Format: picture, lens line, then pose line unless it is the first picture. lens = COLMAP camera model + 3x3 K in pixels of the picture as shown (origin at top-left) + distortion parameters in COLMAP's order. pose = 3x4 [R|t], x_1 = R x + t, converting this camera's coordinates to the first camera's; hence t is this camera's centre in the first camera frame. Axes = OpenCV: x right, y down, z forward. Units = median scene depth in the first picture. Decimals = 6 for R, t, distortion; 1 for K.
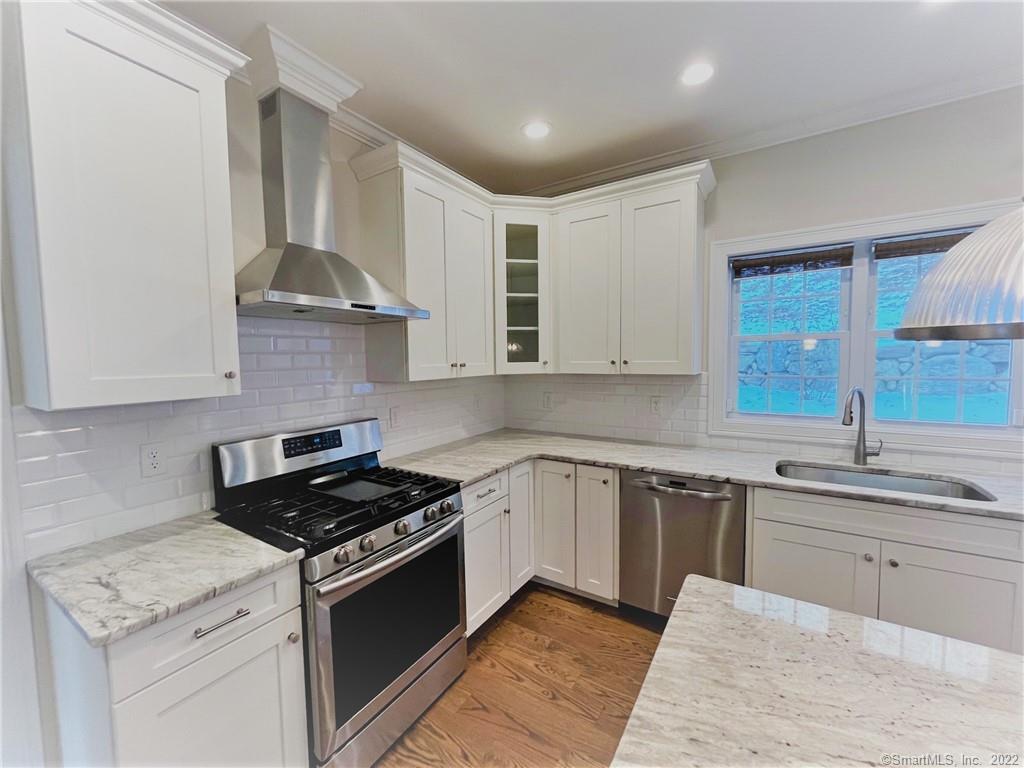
lens RADIAL K [[414.5, 0, 510.9], [0, 414.5, 385.0], [0, 0, 1]] dist [0.000913, 0.000057]
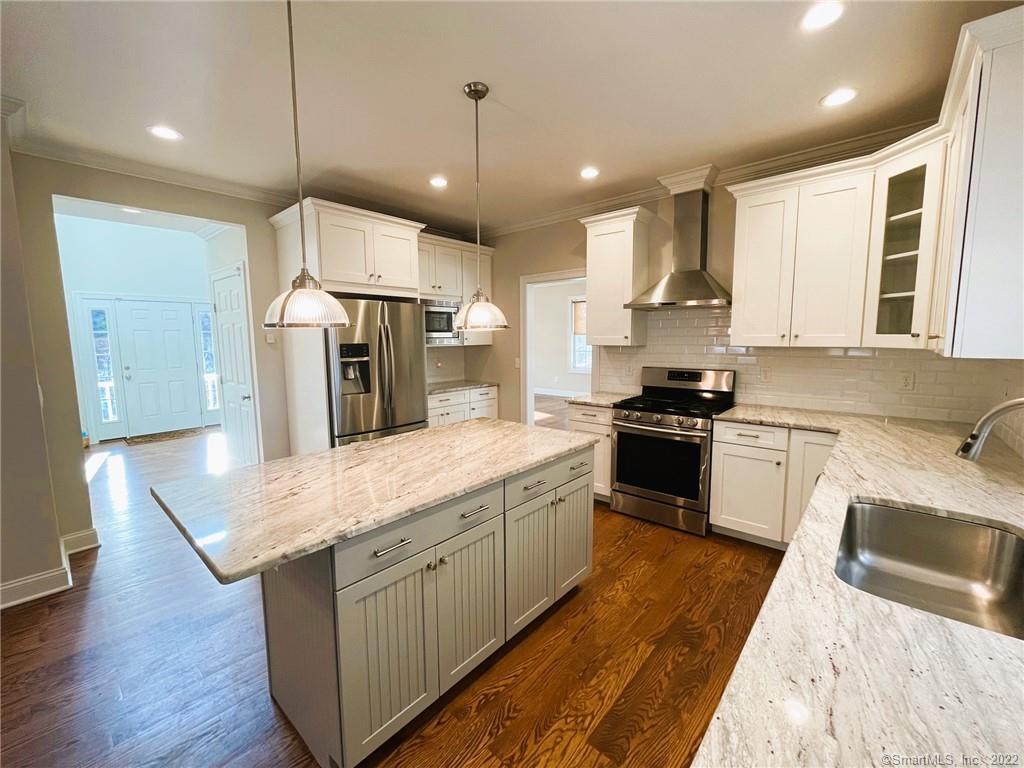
lens RADIAL K [[414.5, 0, 512.0], [0, 414.5, 381.3], [0, 0, 1]] dist [0.000913, 0.000057]
pose [[-0.155308, 0.125706, -0.979835, 1.038013], [-0.054844, 0.989244, 0.135606, -0.033313], [0.986343, 0.074799, -0.146743, 0.362948]]
